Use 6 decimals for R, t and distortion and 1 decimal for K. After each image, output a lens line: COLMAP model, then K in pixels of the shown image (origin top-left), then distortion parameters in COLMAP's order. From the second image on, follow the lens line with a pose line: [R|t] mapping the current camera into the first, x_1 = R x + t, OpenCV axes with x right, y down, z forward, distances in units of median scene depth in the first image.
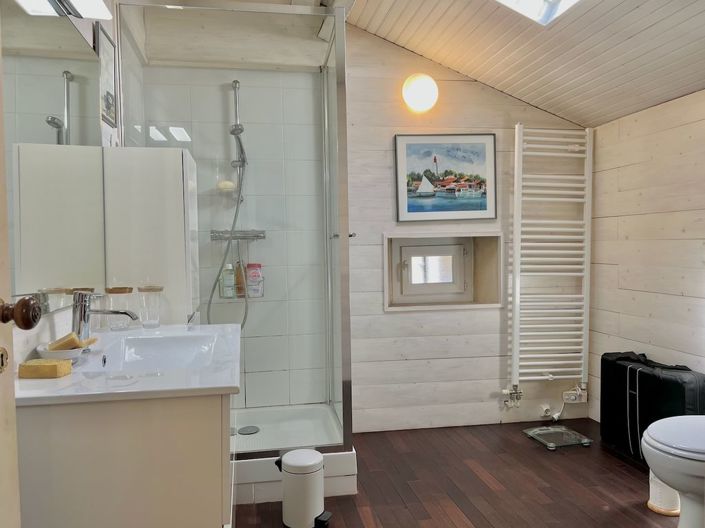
lens RADIAL K [[535.7, 0, 350.7], [0, 535.7, 263.2], [0, 0, 1]] dist [0.025359, -0.011224]
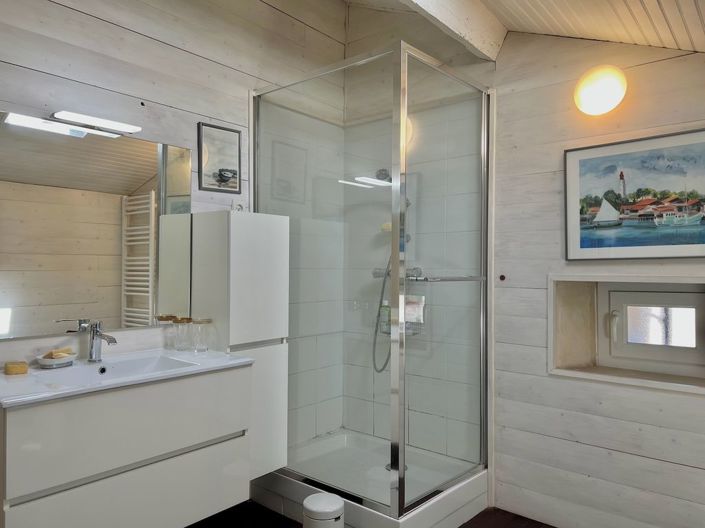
lens RADIAL K [[535.7, 0, 350.7], [0, 535.7, 263.2], [0, 0, 1]] dist [0.025359, -0.011224]
pose [[0.654980, 0.014871, -0.755500, 0.470289], [-0.046146, 0.998727, -0.020348, -0.042173], [0.754236, 0.048191, 0.654833, 0.246385]]
